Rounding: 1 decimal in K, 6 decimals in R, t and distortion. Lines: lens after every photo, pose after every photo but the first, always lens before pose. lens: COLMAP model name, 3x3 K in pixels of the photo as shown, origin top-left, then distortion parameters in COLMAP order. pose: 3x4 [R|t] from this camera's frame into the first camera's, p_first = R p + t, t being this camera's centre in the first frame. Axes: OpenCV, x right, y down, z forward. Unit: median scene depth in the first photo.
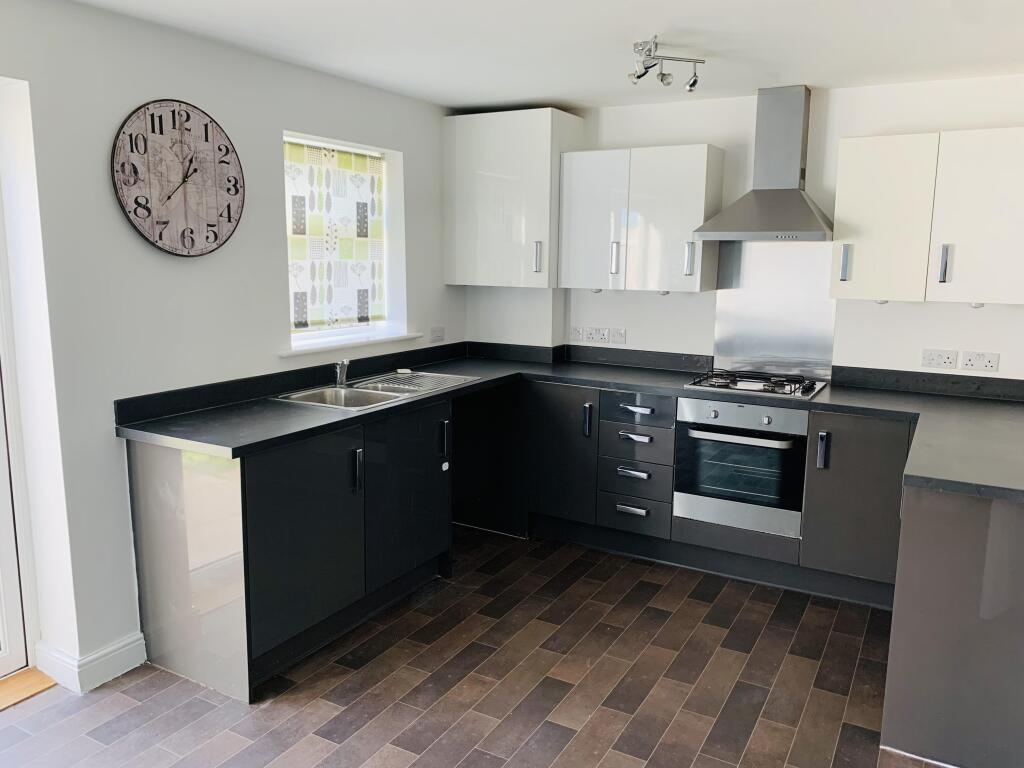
lens RADIAL K [[780.4, 0, 508.7], [0, 780.4, 371.4], [0, 0, 1]] dist [0.088259, -0.178027]
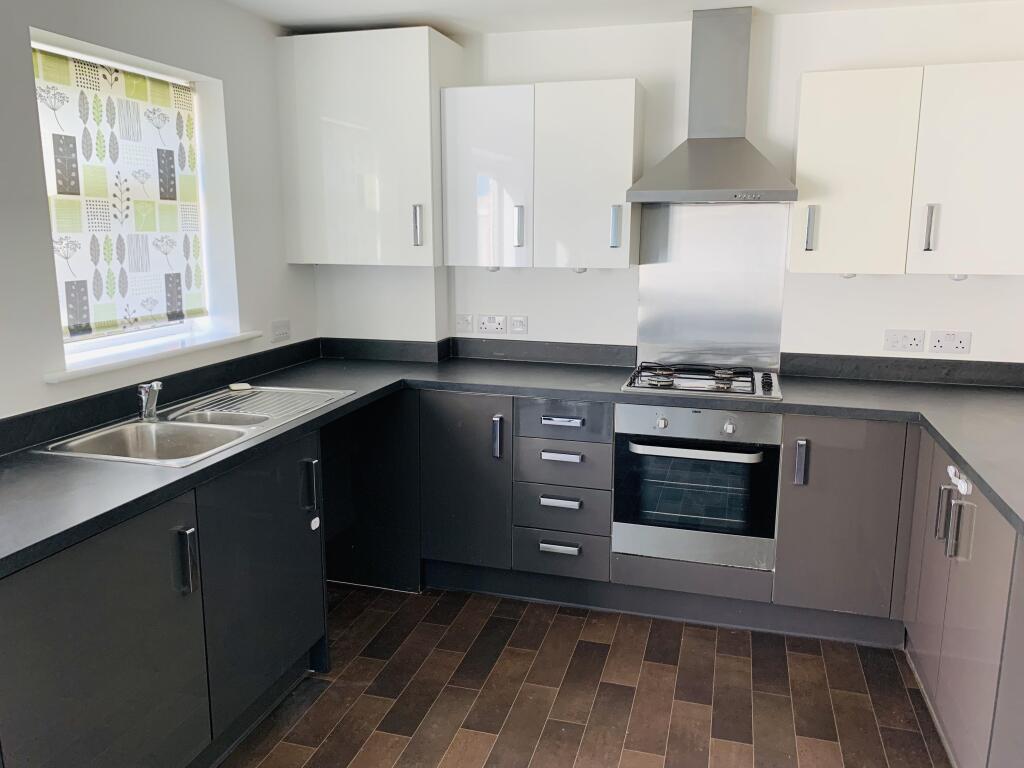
lens RADIAL K [[779.9, 0, 510.6], [0, 779.9, 366.0], [0, 0, 1]] dist [0.018246, -0.043905]
pose [[0.971530, -0.051290, 0.231298, -0.062483], [0.045293, 0.998487, 0.031169, -0.032591], [-0.232547, -0.019806, 0.972383, 0.263320]]
